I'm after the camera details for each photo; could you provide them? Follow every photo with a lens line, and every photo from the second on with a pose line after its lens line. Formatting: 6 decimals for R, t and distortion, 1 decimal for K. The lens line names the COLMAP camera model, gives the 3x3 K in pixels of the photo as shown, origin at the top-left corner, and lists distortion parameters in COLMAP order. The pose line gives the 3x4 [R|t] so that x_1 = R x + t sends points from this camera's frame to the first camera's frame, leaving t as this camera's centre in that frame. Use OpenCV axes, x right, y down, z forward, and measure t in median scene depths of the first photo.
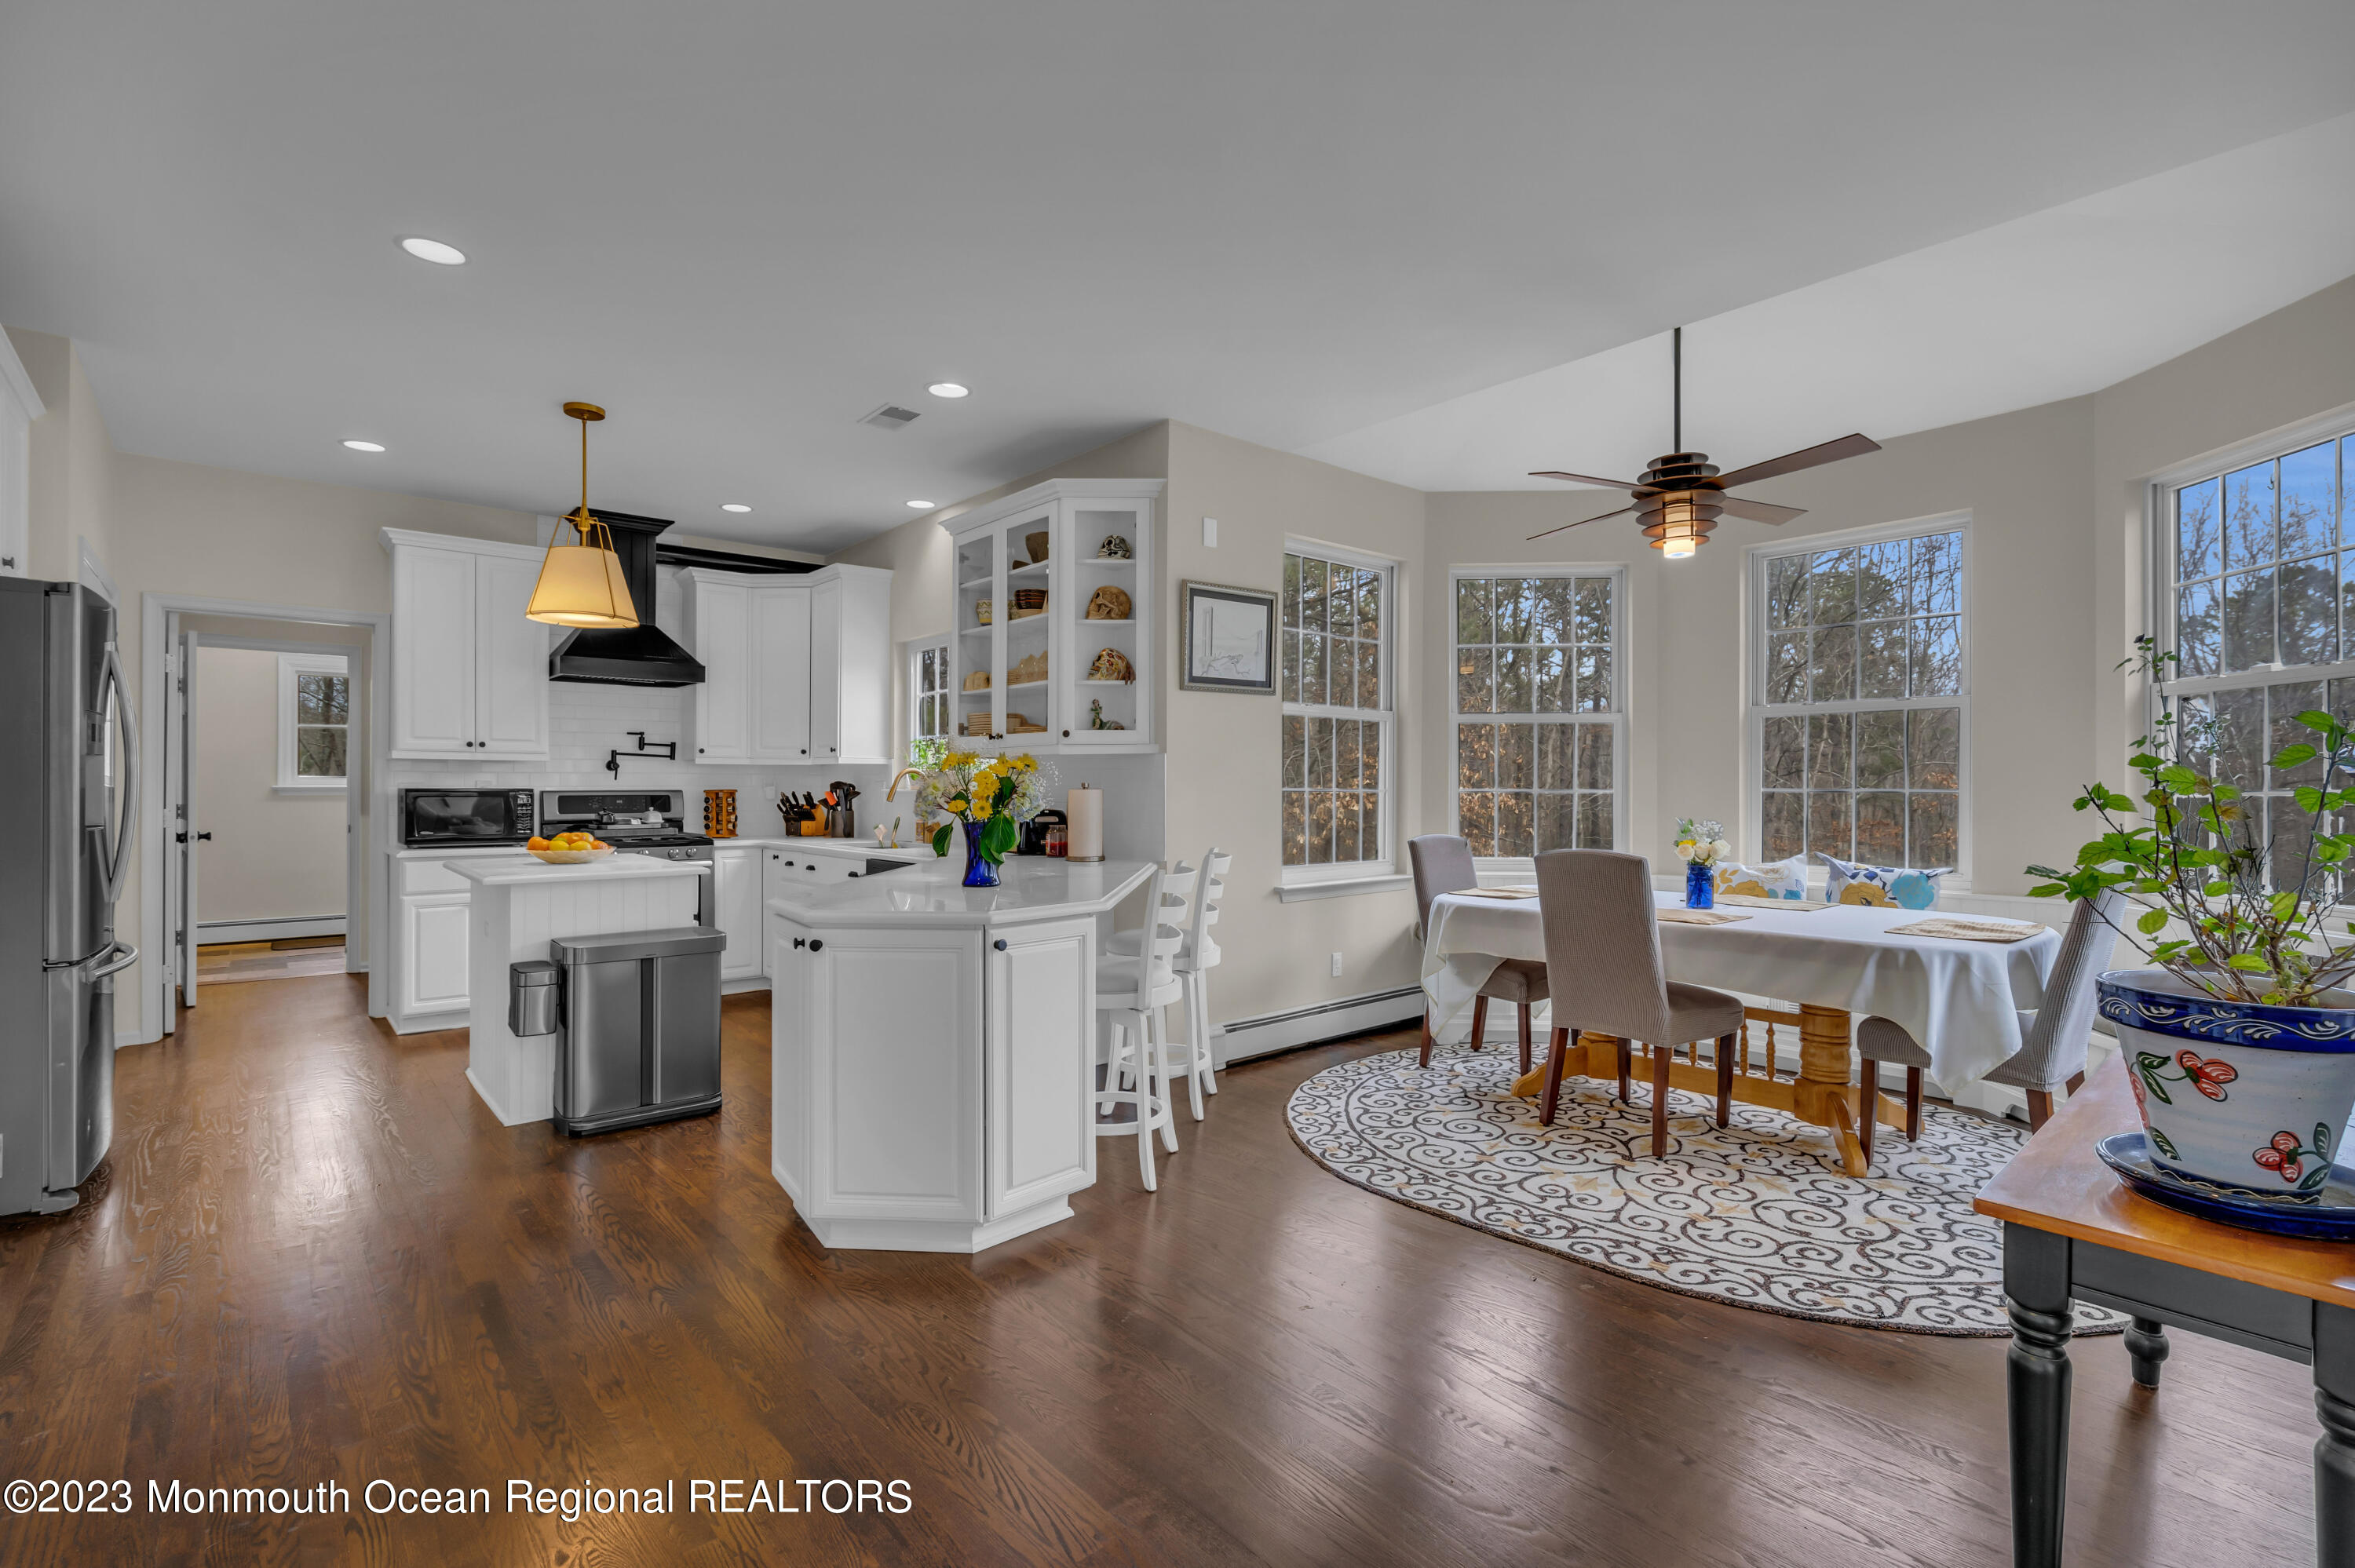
lens RADIAL K [[1075.4, 0, 1178.5], [0, 1075.4, 784.7], [0, 0, 1]] dist [-0.005553, 0.002119]
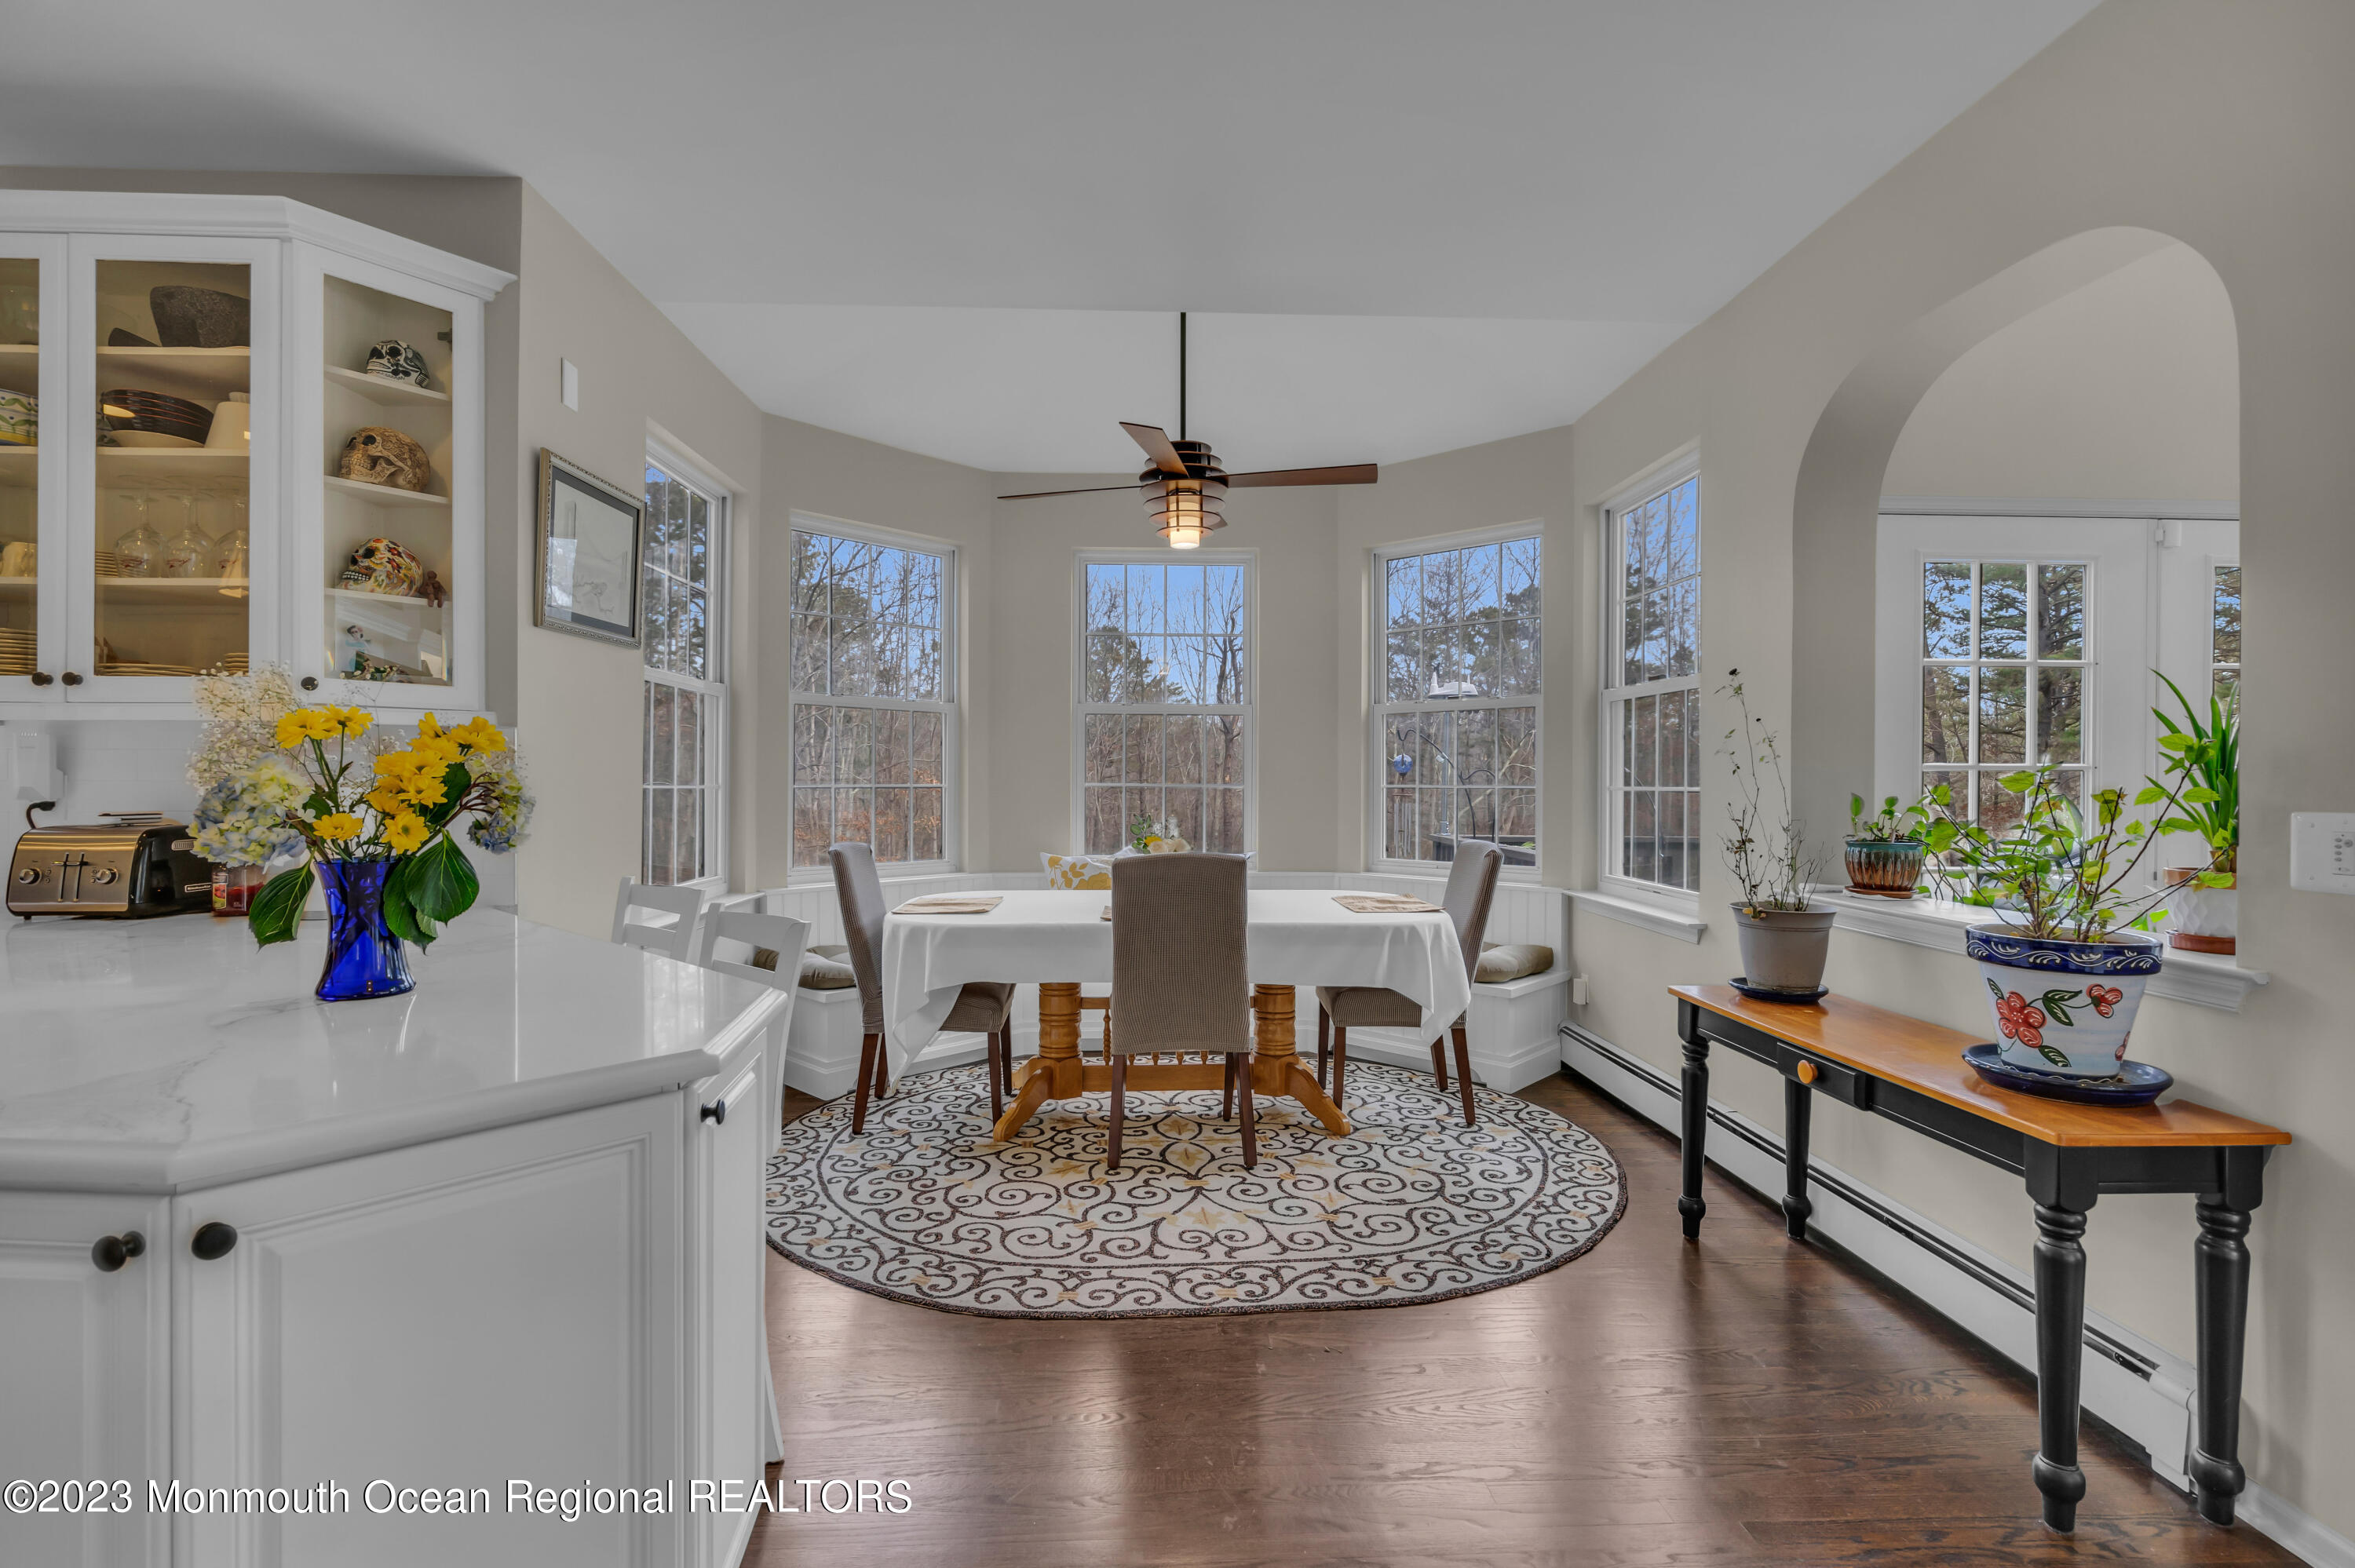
lens RADIAL K [[1075.4, 0, 1176.1], [0, 1075.4, 788.8], [0, 0, 1]] dist [-0.005553, 0.002119]
pose [[0.622878, -0.004313, 0.782307, -0.249215], [-0.003525, 0.999959, 0.008319, -0.000913], [-0.782311, -0.007939, 0.622837, 0.323473]]
